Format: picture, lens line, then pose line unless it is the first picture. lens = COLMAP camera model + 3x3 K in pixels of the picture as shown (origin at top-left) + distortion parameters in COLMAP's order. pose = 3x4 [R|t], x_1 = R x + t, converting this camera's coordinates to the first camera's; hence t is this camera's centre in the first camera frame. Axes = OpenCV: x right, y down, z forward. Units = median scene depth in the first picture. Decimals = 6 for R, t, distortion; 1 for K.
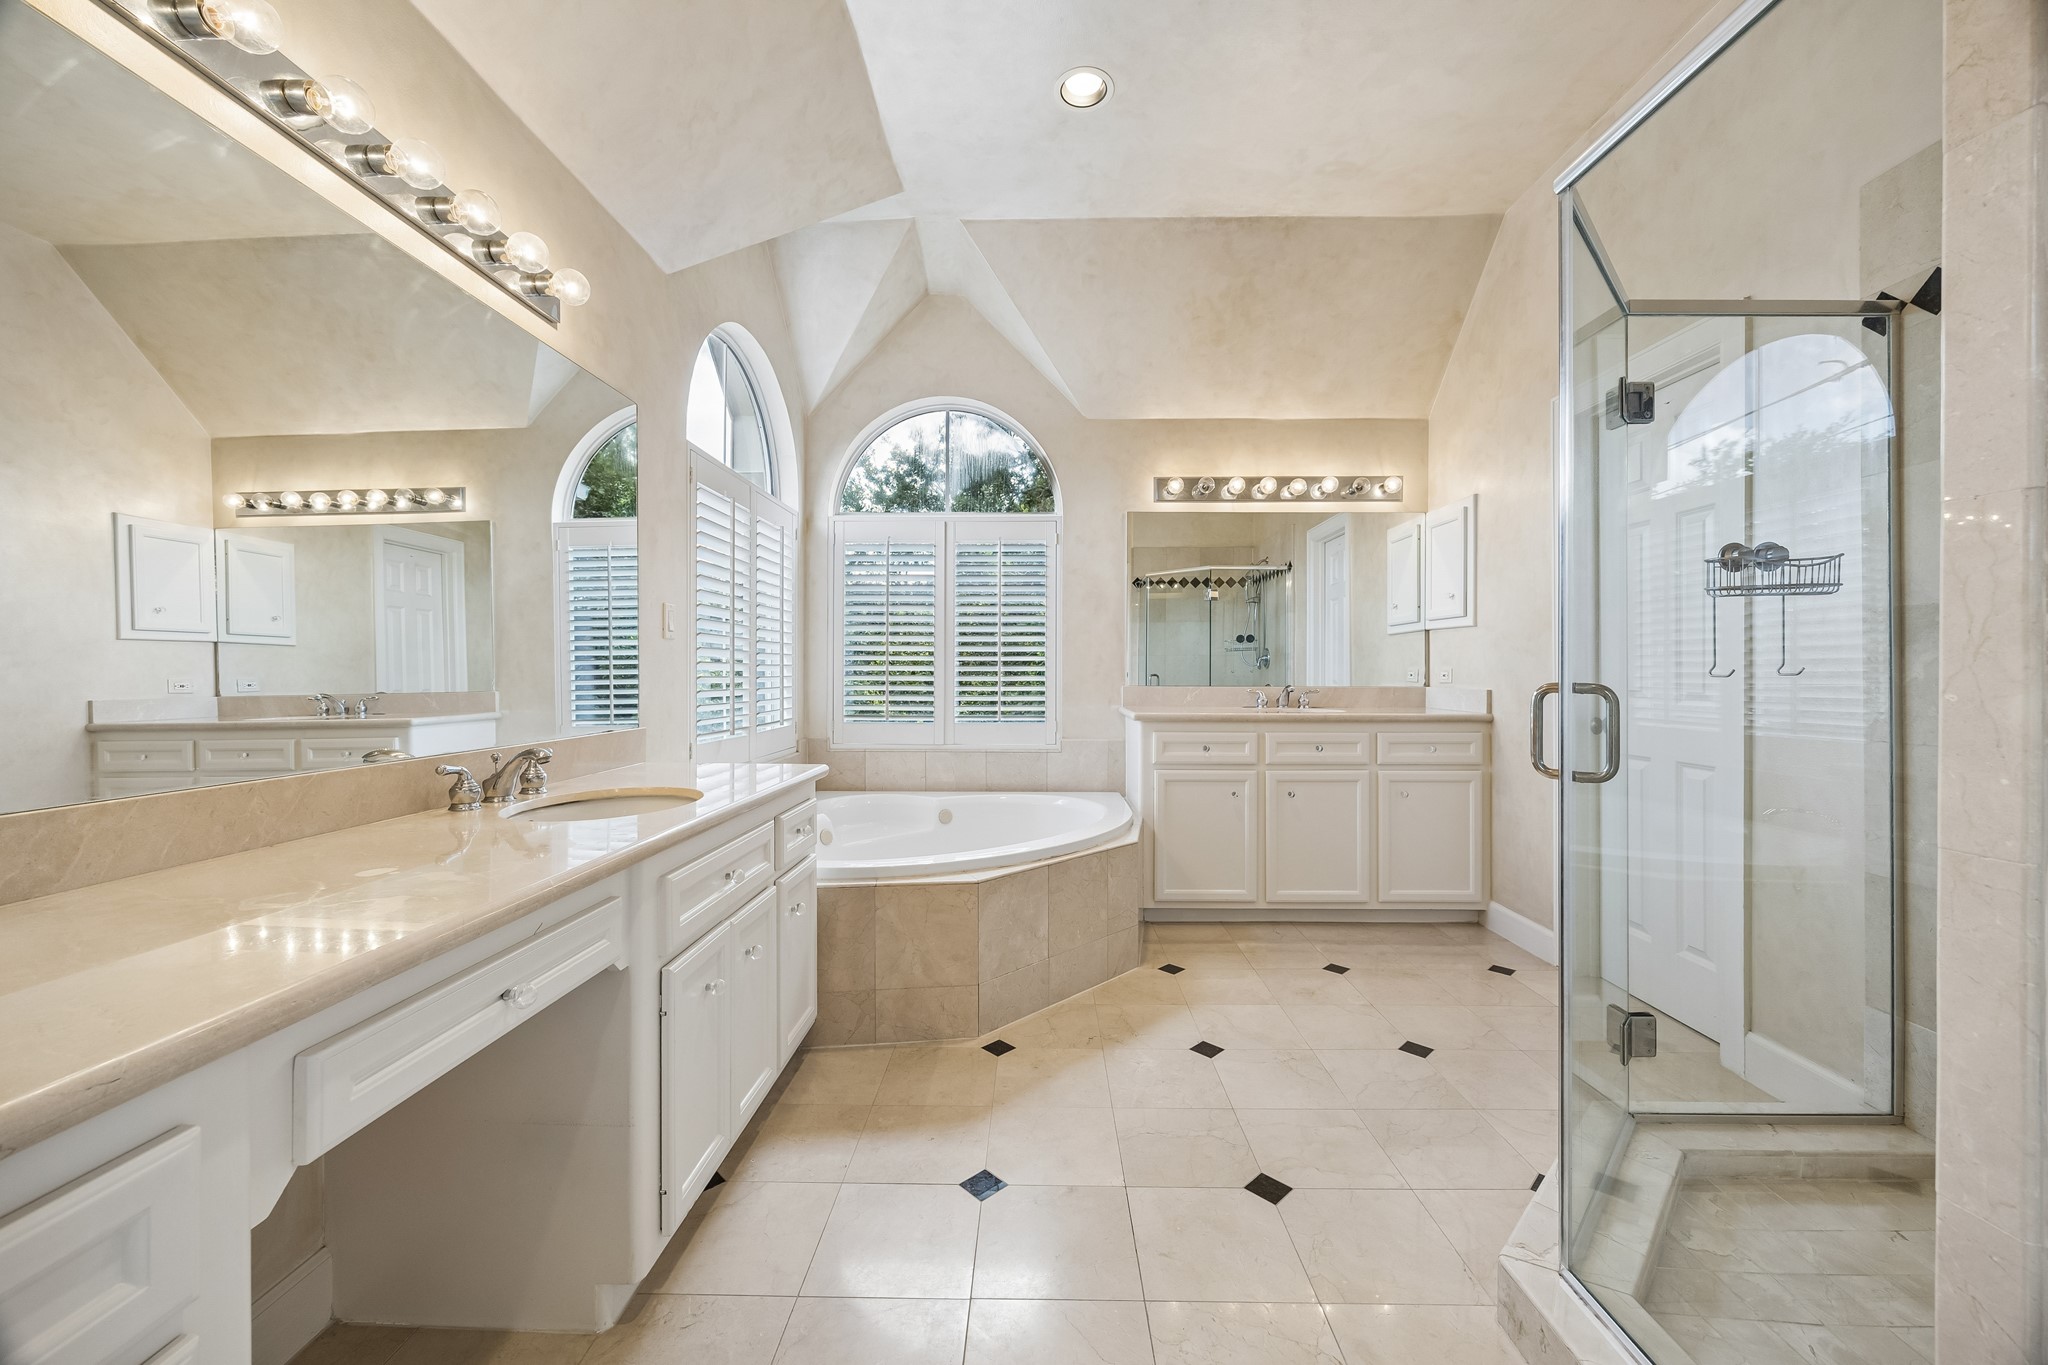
lens RADIAL K [[796.6, 0, 1030.8], [0, 796.6, 681.4], [0, 0, 1]] dist [-0.000716, 0.000007]
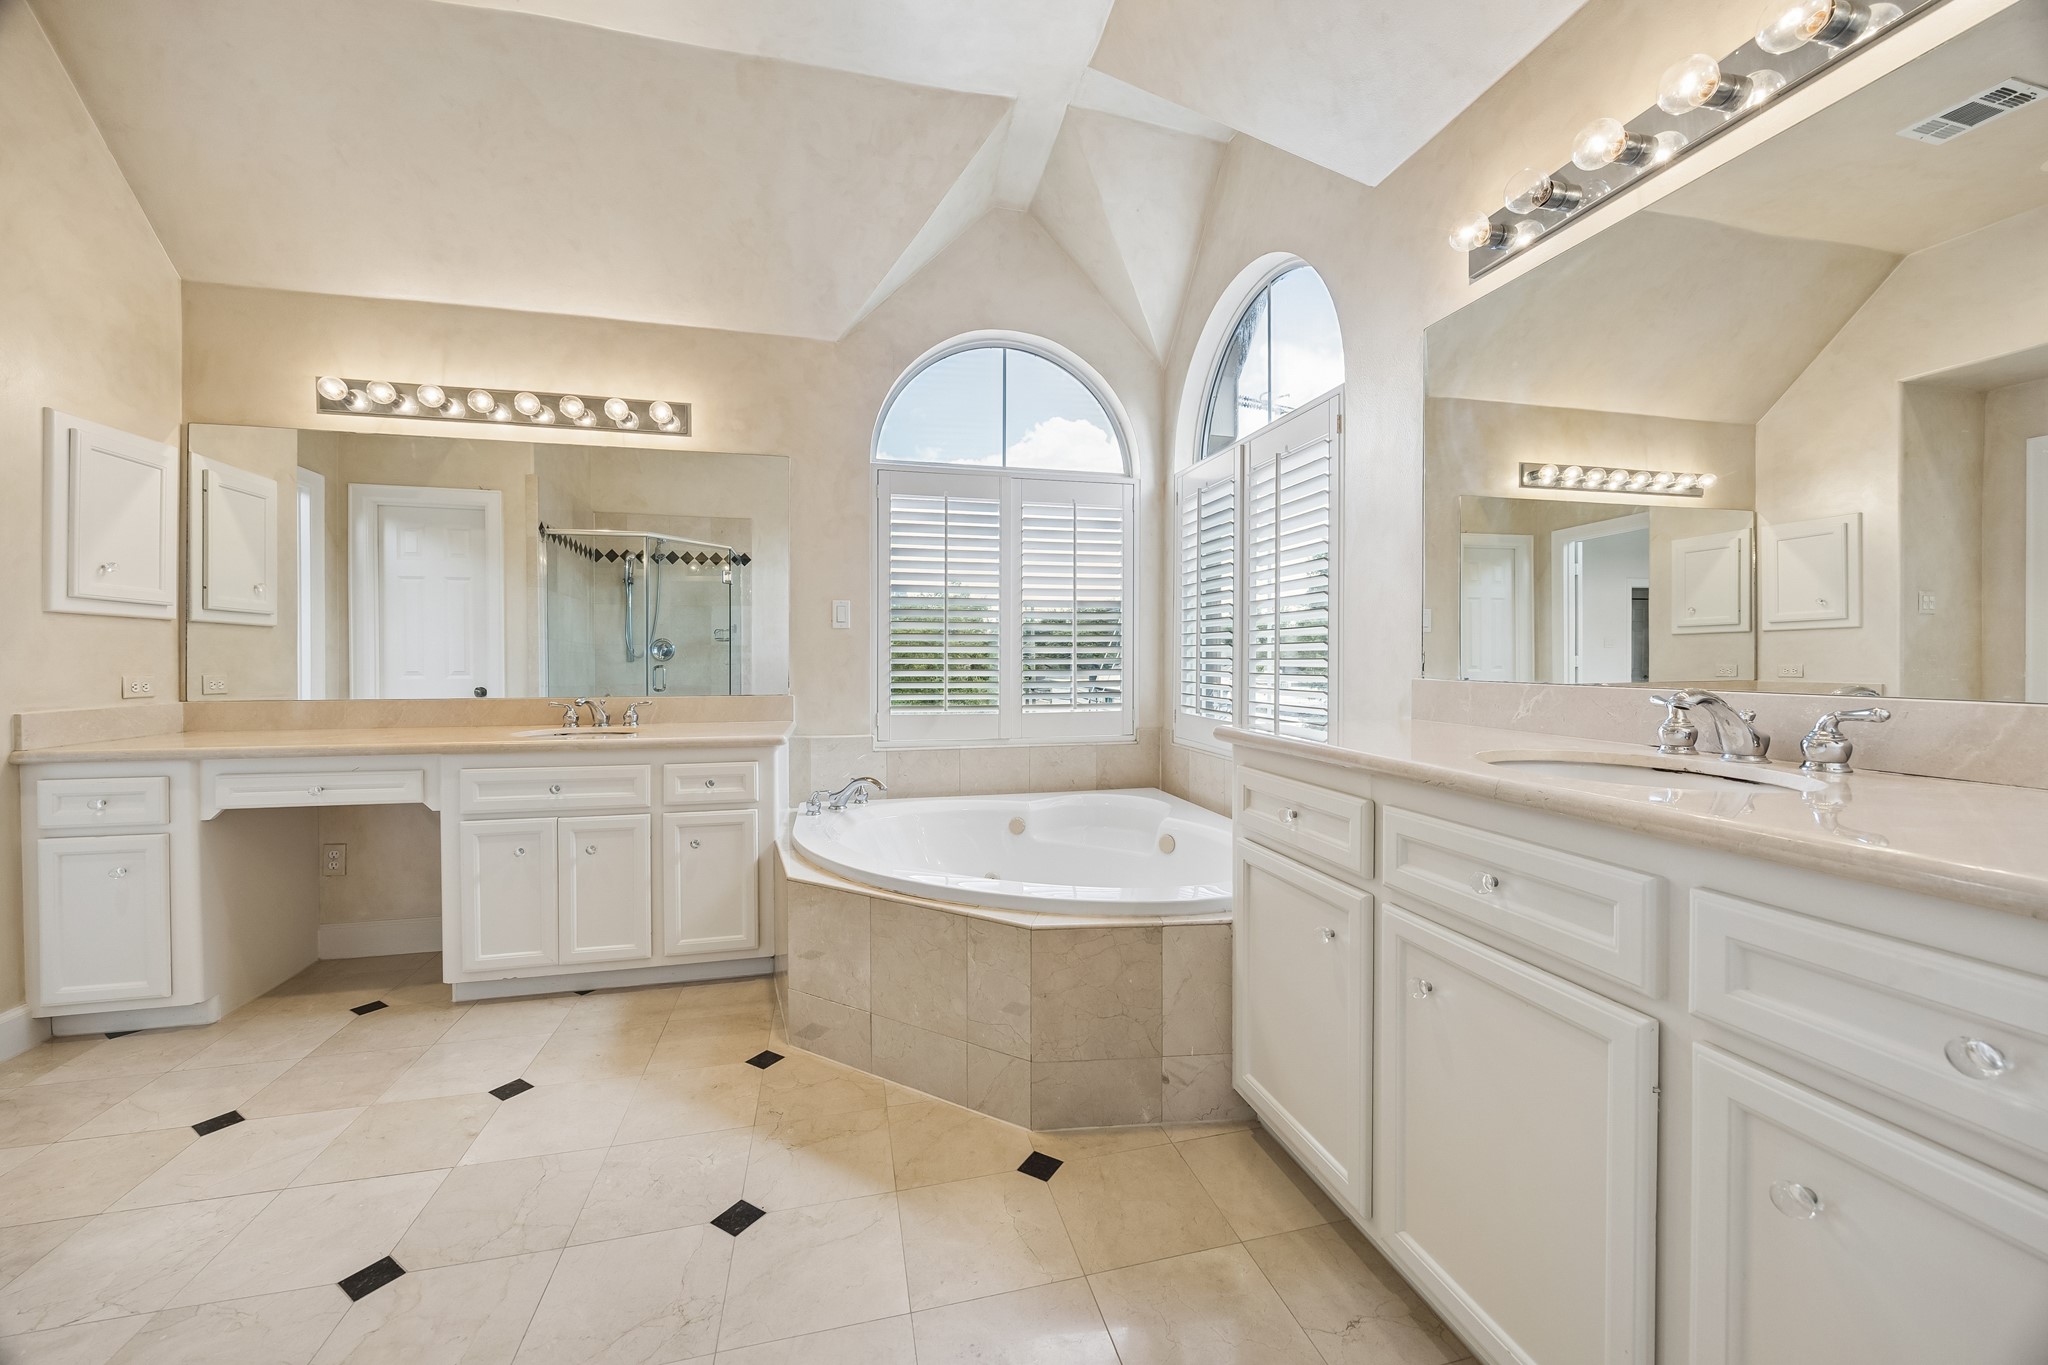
lens RADIAL K [[796.6, 0, 1019.5], [0, 796.6, 666.7], [0, 0, 1]] dist [-0.000716, 0.000007]
pose [[0.222037, 0.010640, -0.974980, 0.830376], [-0.005997, 0.999936, 0.009547, -0.006398], [0.975020, 0.003727, 0.222086, 0.972411]]
